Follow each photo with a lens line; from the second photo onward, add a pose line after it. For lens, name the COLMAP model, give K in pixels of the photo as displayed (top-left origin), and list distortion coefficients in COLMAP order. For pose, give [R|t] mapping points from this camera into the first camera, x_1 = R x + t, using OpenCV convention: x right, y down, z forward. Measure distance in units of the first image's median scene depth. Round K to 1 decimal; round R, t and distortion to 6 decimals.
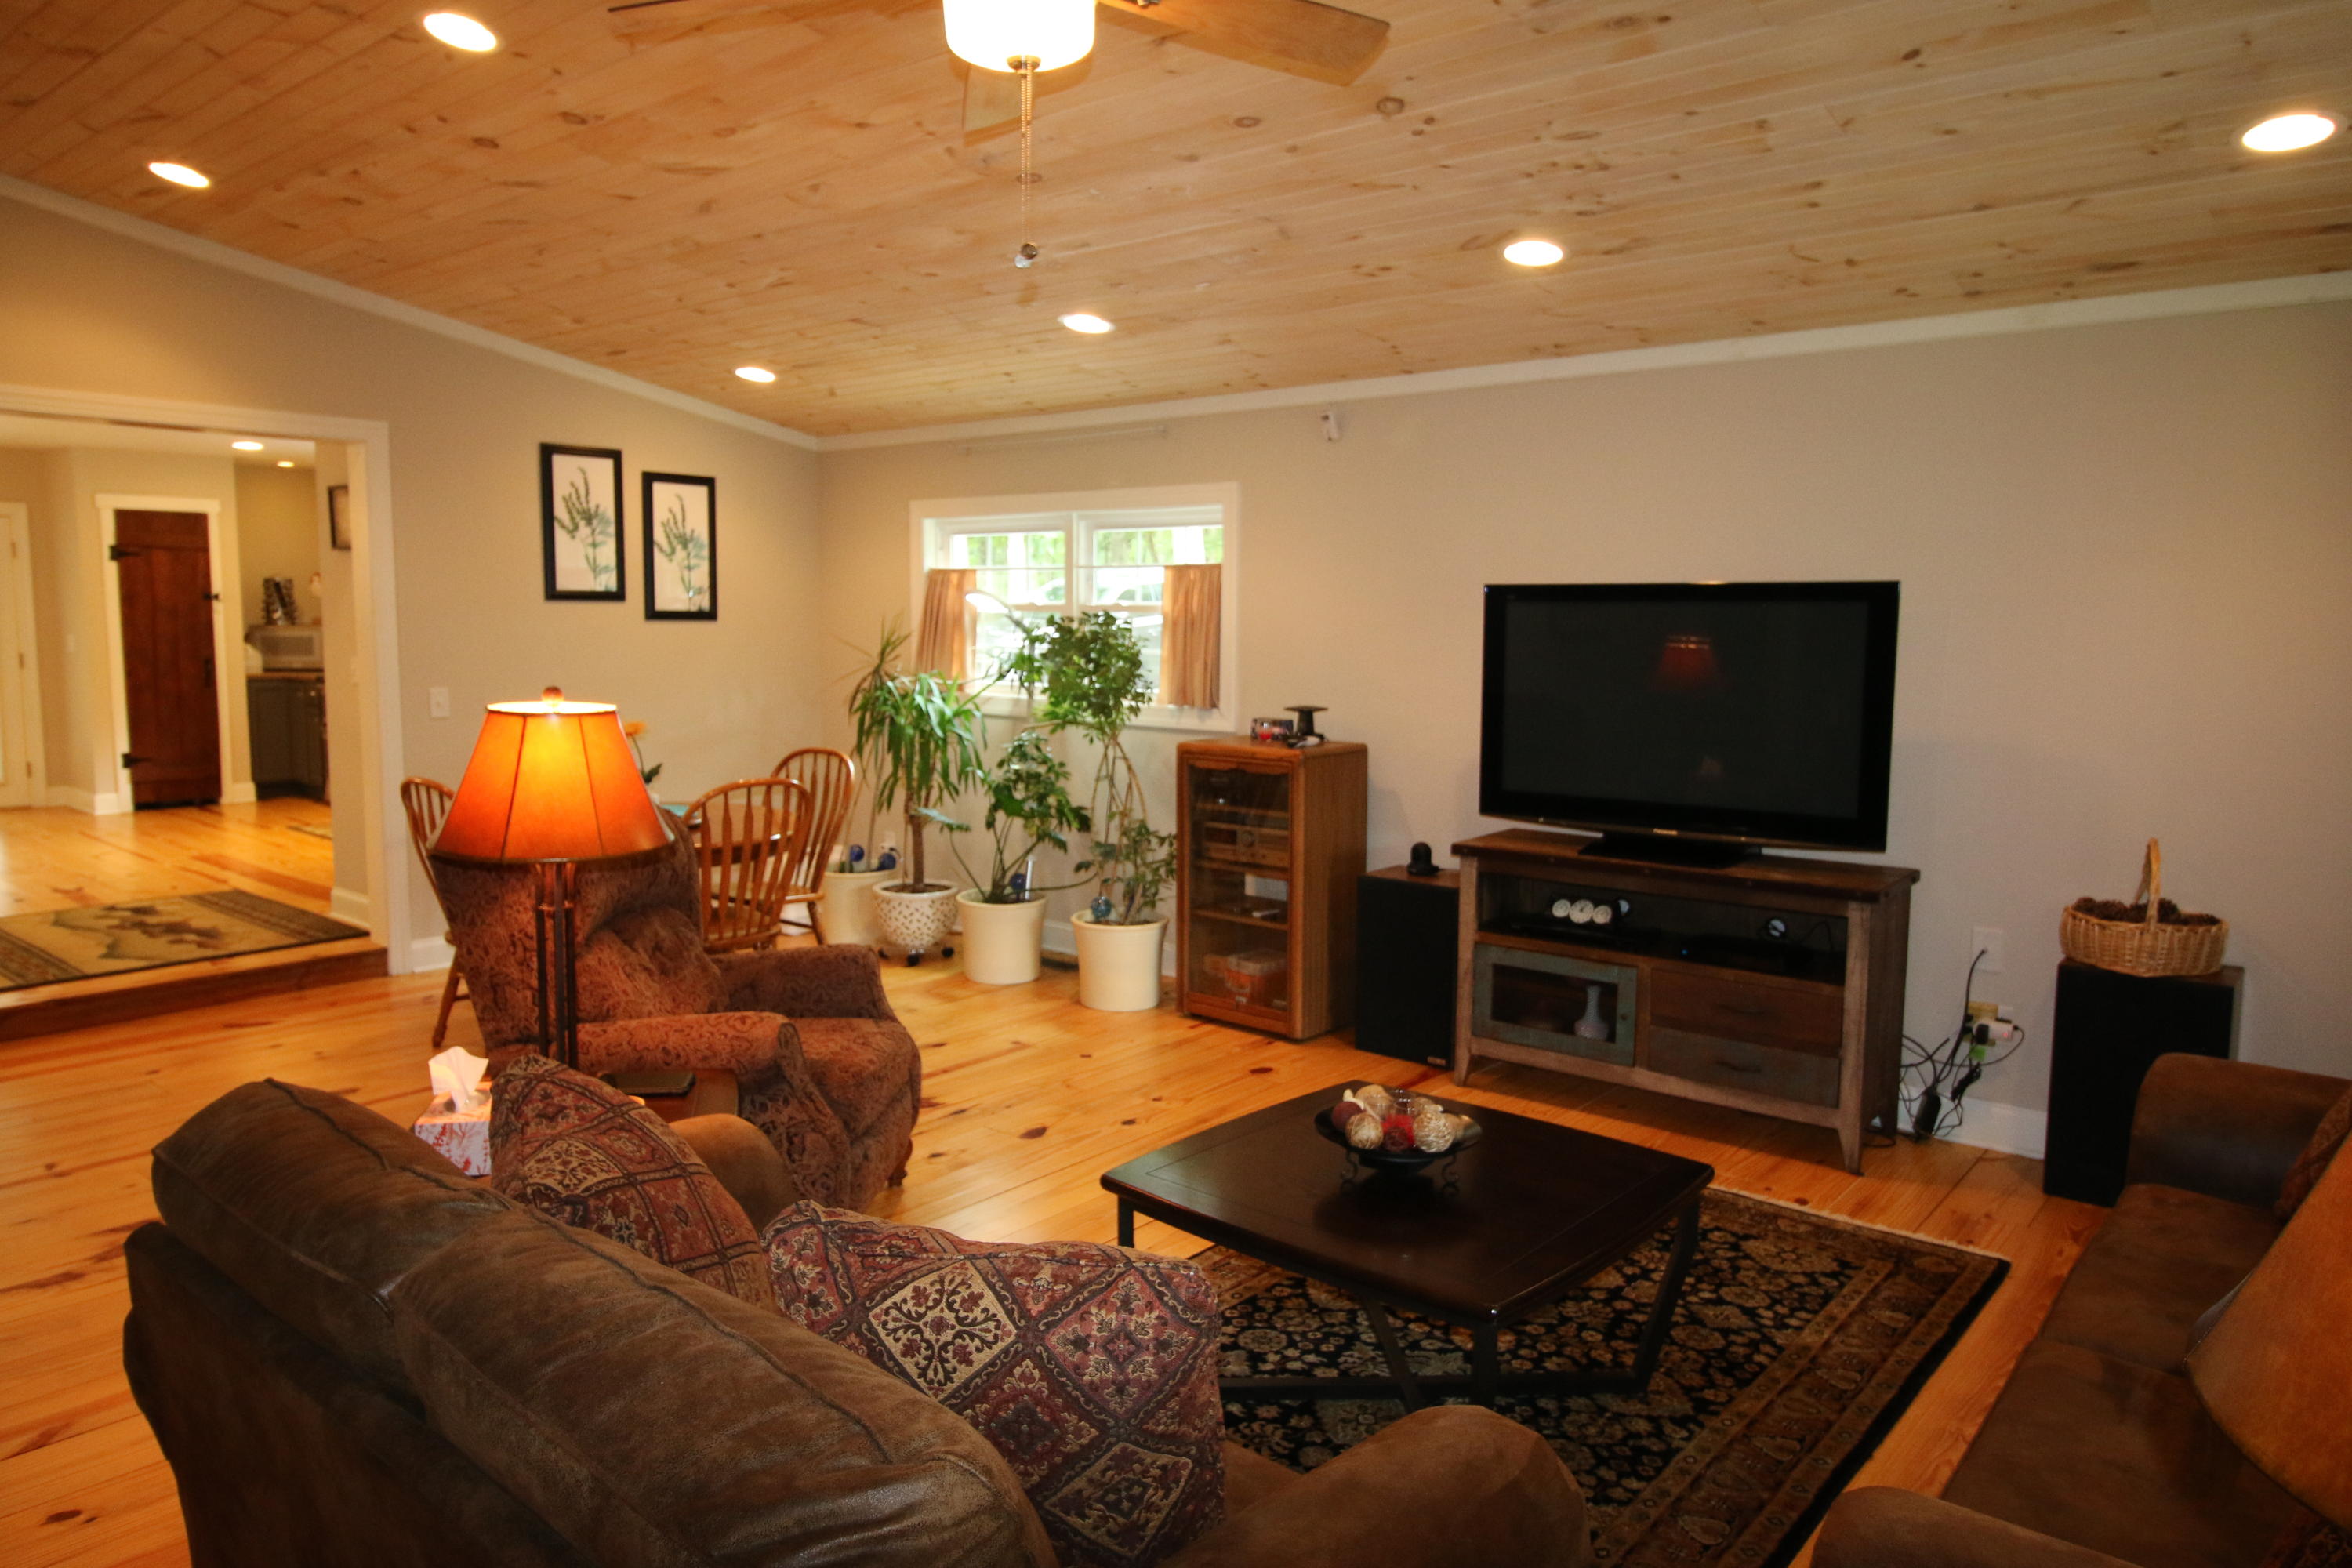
lens RADIAL K [[1550.3, 0, 1176.0], [0, 1550.3, 784.0], [0, 0, 1]] dist [0.002659, 0.000163]
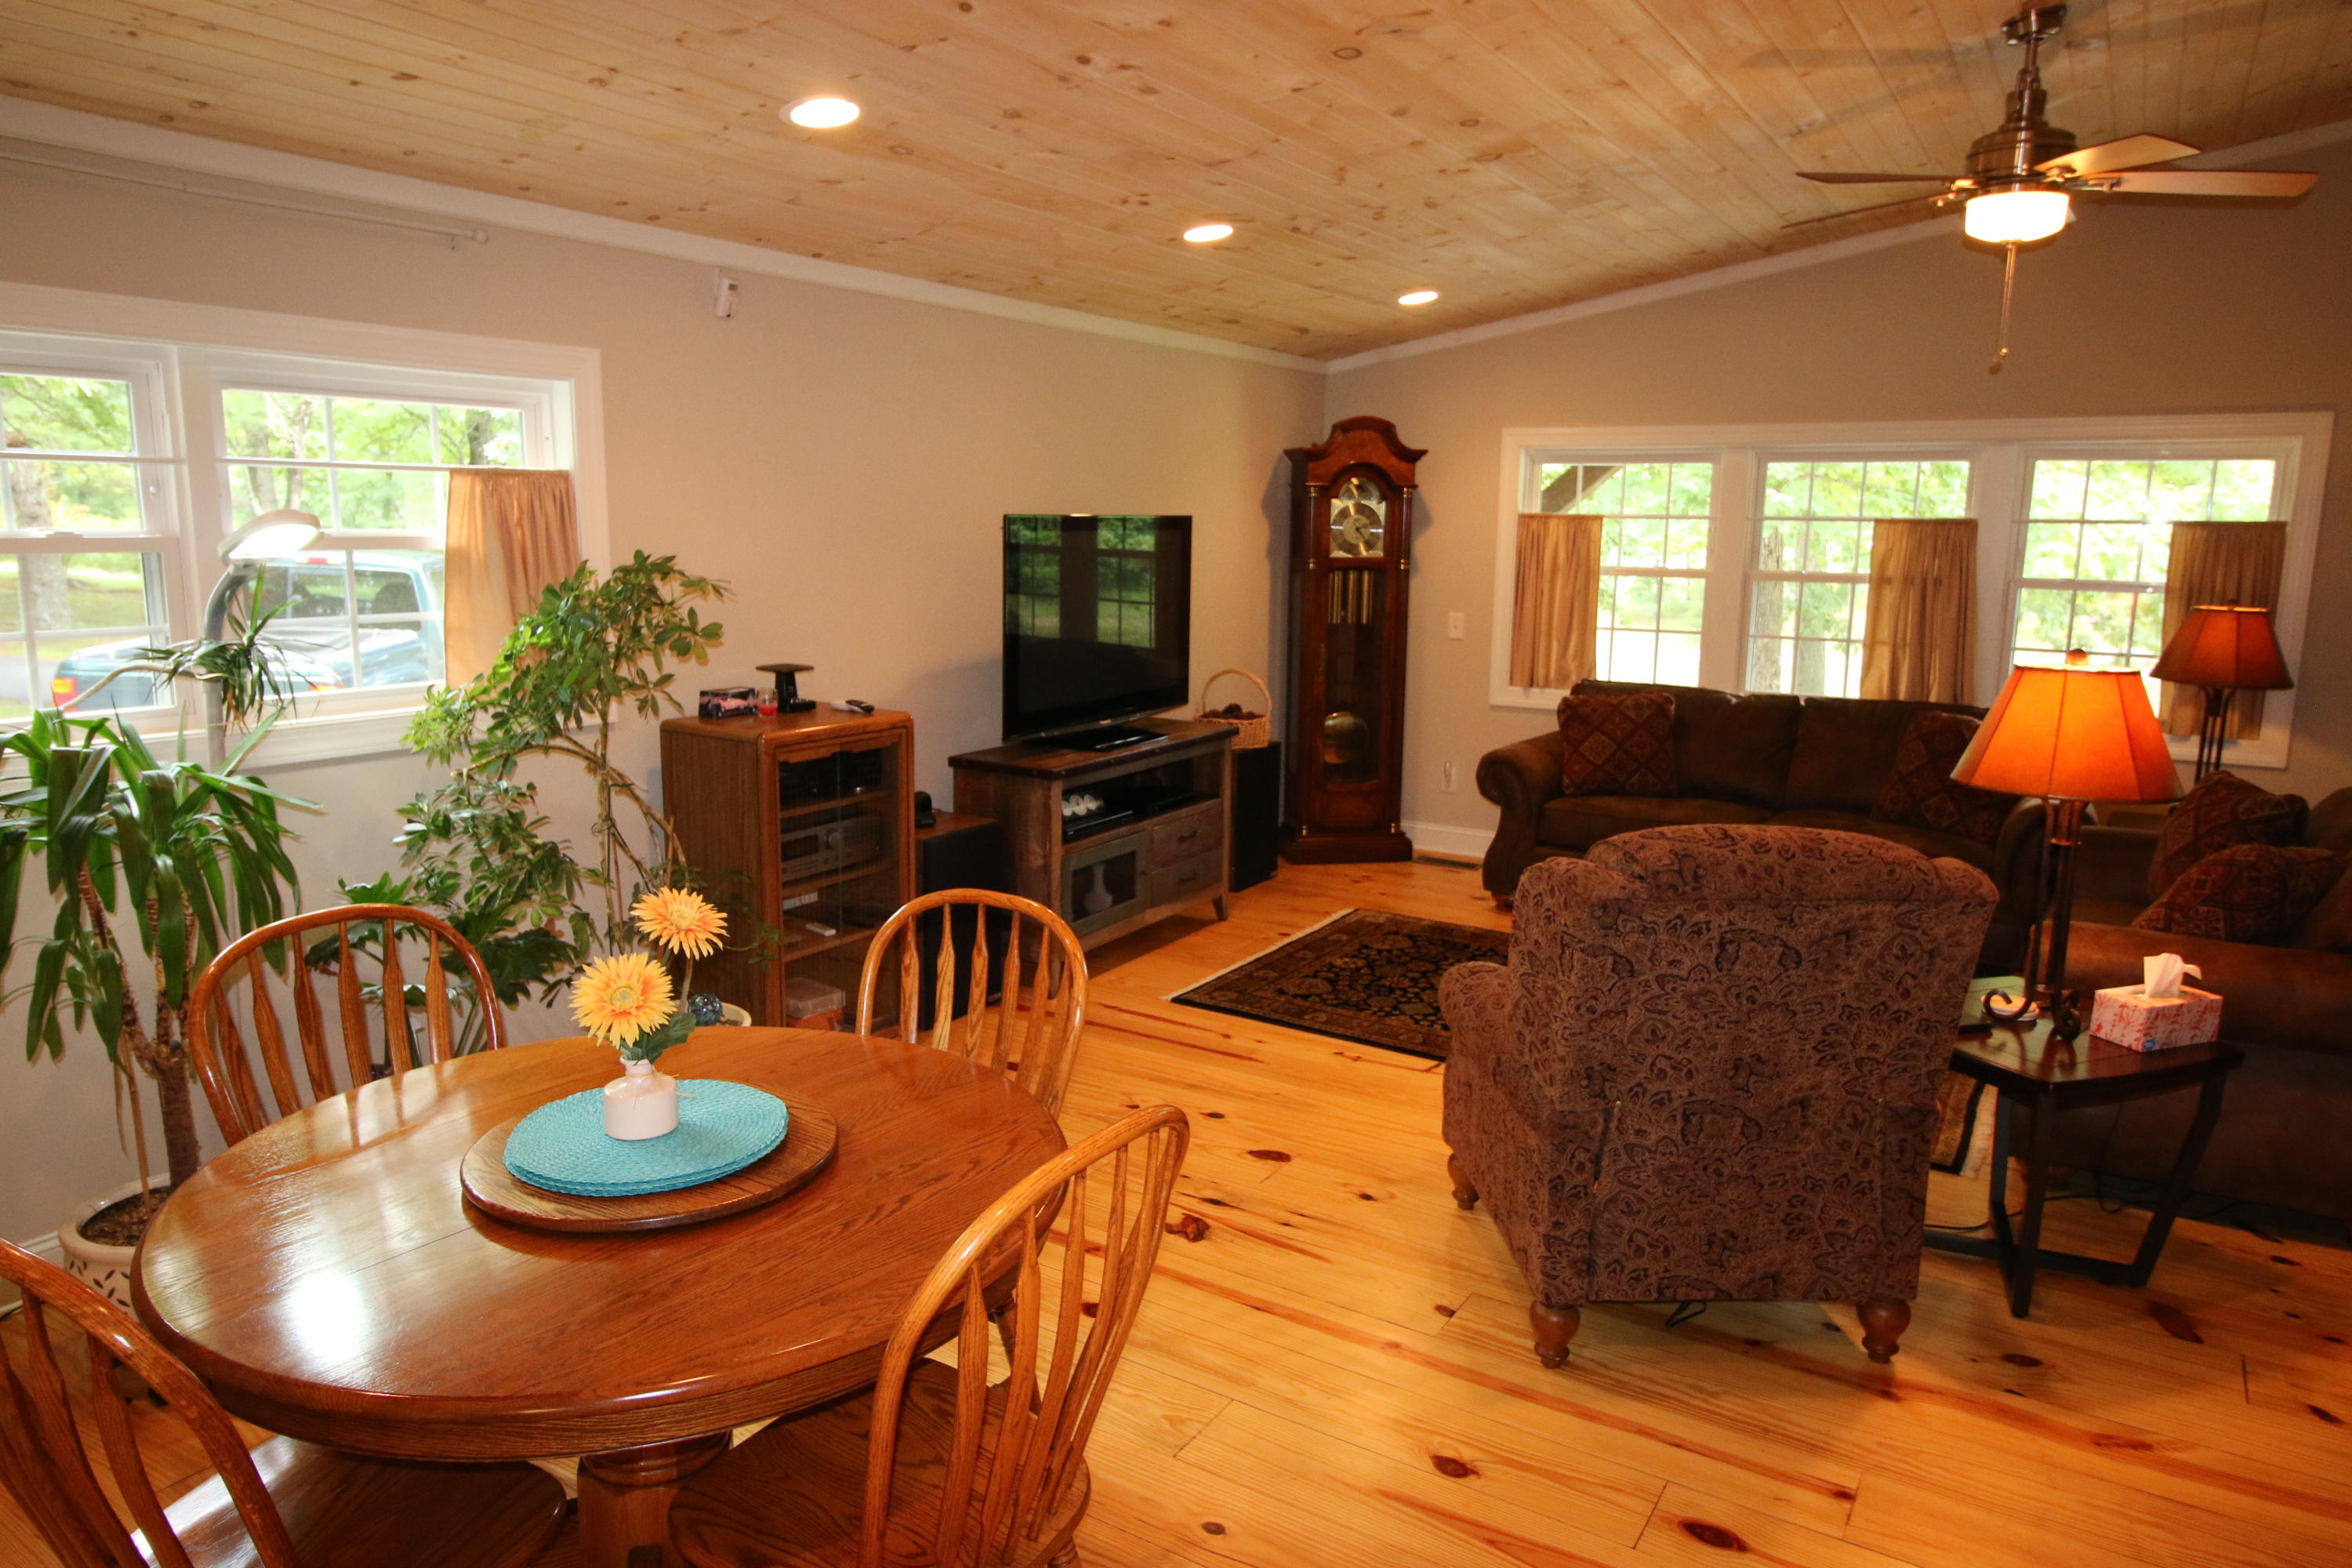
lens RADIAL K [[1550.3, 0, 1176.0], [0, 1550.3, 784.0], [0, 0, 1]] dist [0.002659, 0.000163]
pose [[-0.161349, -0.184523, 0.969494, -0.696831], [0.087219, 0.975855, 0.200249, -0.127209], [-0.983036, 0.116868, -0.141360, 0.891312]]
